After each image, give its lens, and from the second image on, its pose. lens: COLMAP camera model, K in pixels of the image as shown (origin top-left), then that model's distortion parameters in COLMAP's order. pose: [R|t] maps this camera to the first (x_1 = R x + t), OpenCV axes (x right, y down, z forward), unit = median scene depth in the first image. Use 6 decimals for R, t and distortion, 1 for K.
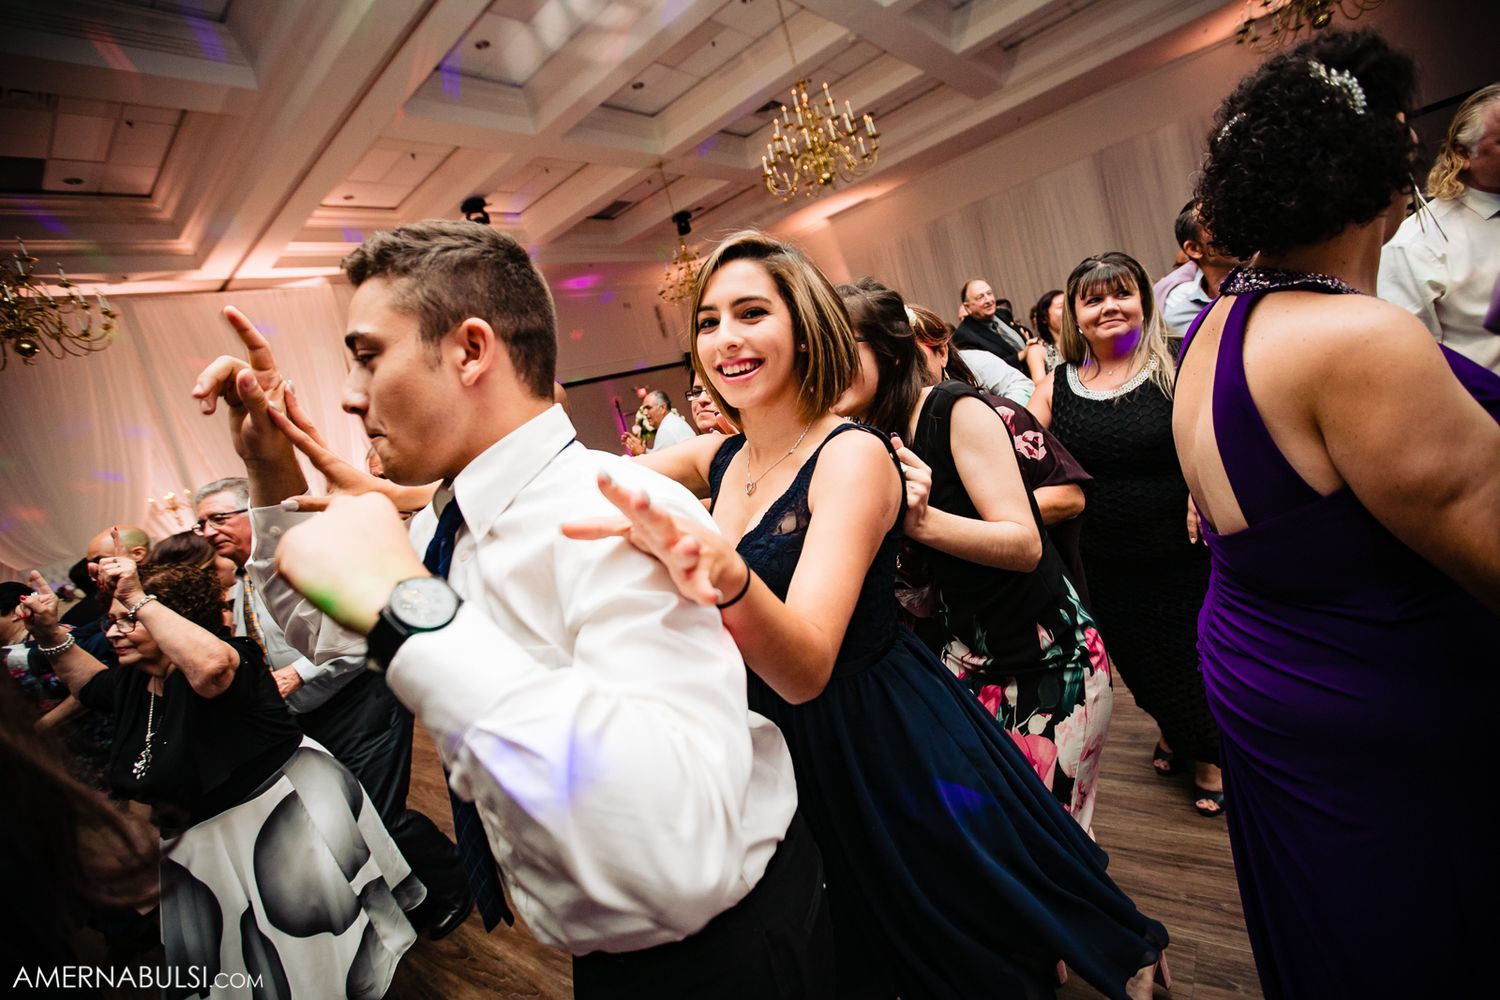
lens RADIAL K [[667.7, 0, 750.0], [0, 667.7, 500.0], [0, 0, 1]] dist [-0.028890, 0.000530]
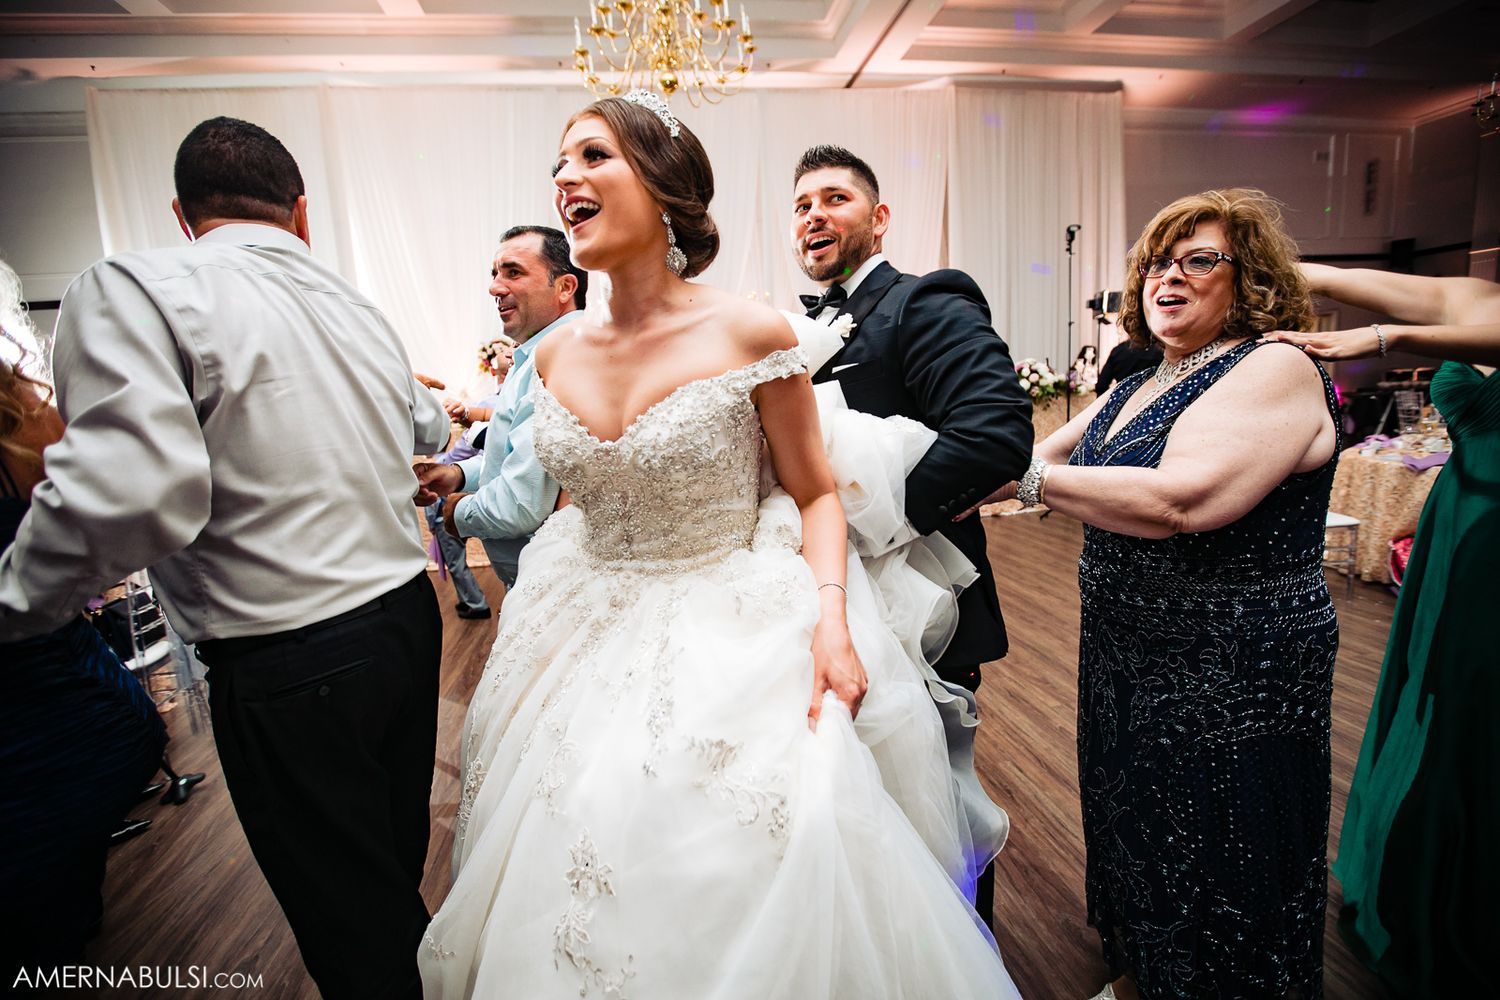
lens RADIAL K [[667.7, 0, 750.0], [0, 667.7, 500.0], [0, 0, 1]] dist [-0.028890, 0.000530]
pose [[0.724274, 0.334215, -0.603098, -0.159497], [-0.239107, 0.942139, 0.234950, 0.034754], [0.646726, -0.025963, 0.762280, 0.197301]]
